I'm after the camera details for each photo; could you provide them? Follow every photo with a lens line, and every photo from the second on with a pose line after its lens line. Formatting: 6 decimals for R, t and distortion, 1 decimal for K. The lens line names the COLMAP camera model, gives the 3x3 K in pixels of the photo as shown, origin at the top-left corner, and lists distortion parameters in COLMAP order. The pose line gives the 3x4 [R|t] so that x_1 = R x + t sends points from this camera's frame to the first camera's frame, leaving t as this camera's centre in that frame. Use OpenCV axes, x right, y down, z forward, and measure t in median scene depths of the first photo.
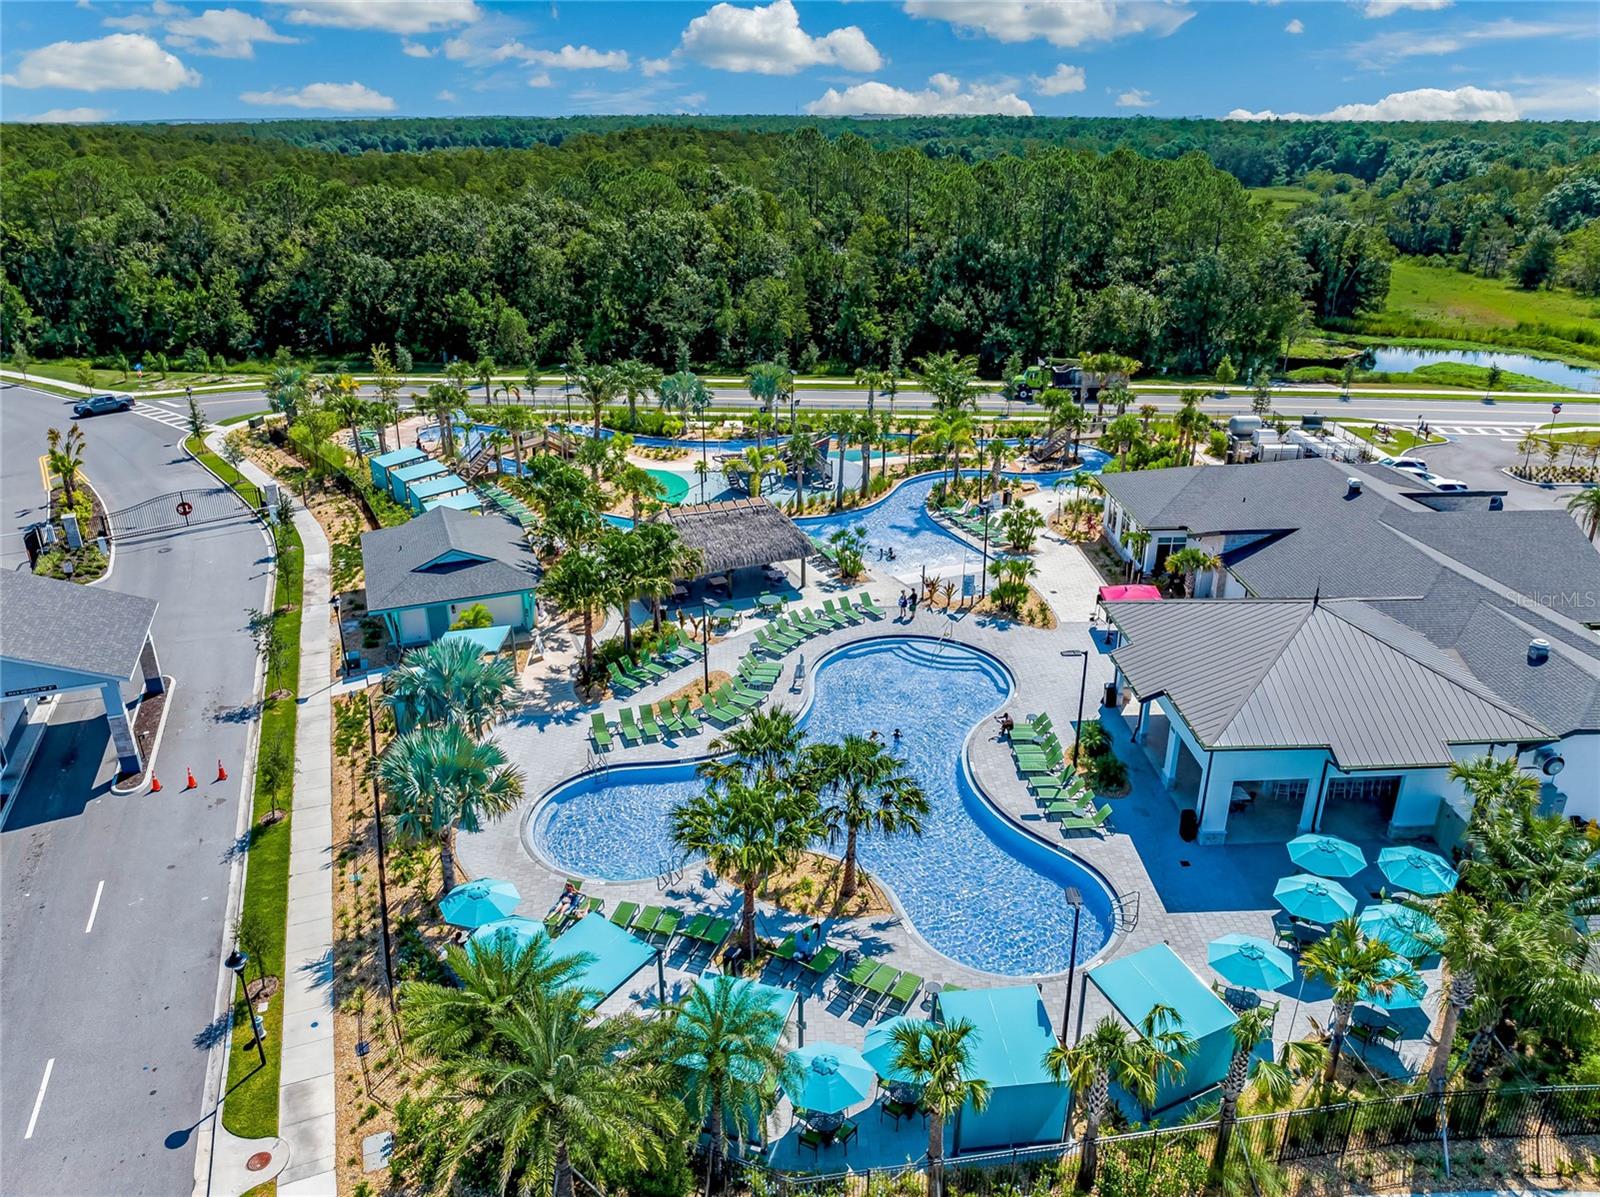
lens RADIAL K [[1127.5, 0, 813.3], [0, 1127.5, 601.4], [0, 0, 1]] dist [-0.043363, 0.006845]
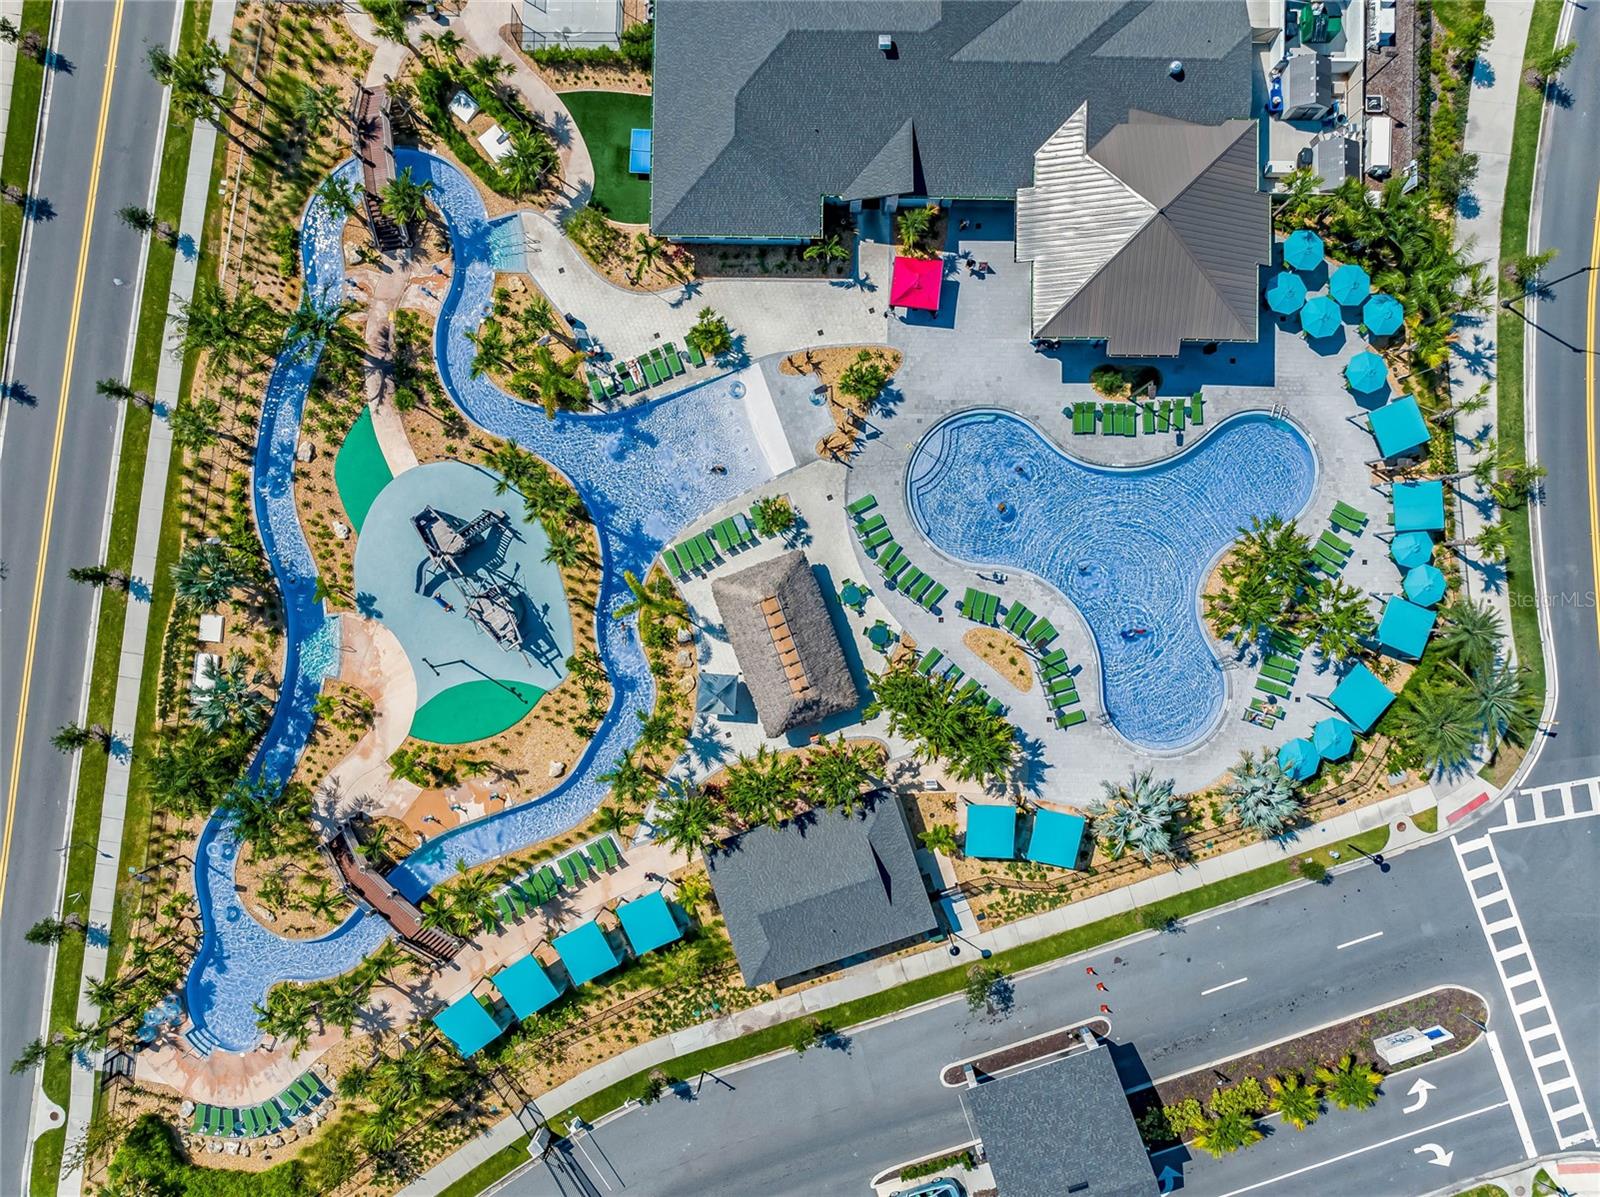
lens RADIAL K [[1127.5, 0, 806.7], [0, 1127.5, 590.1], [0, 0, 1]] dist [-0.043363, 0.006845]
pose [[0.063176, -0.997992, 0.004617, -0.051063], [0.406167, 0.029937, 0.913308, -1.266519], [-0.911612, -0.055824, 0.407242, 0.704727]]
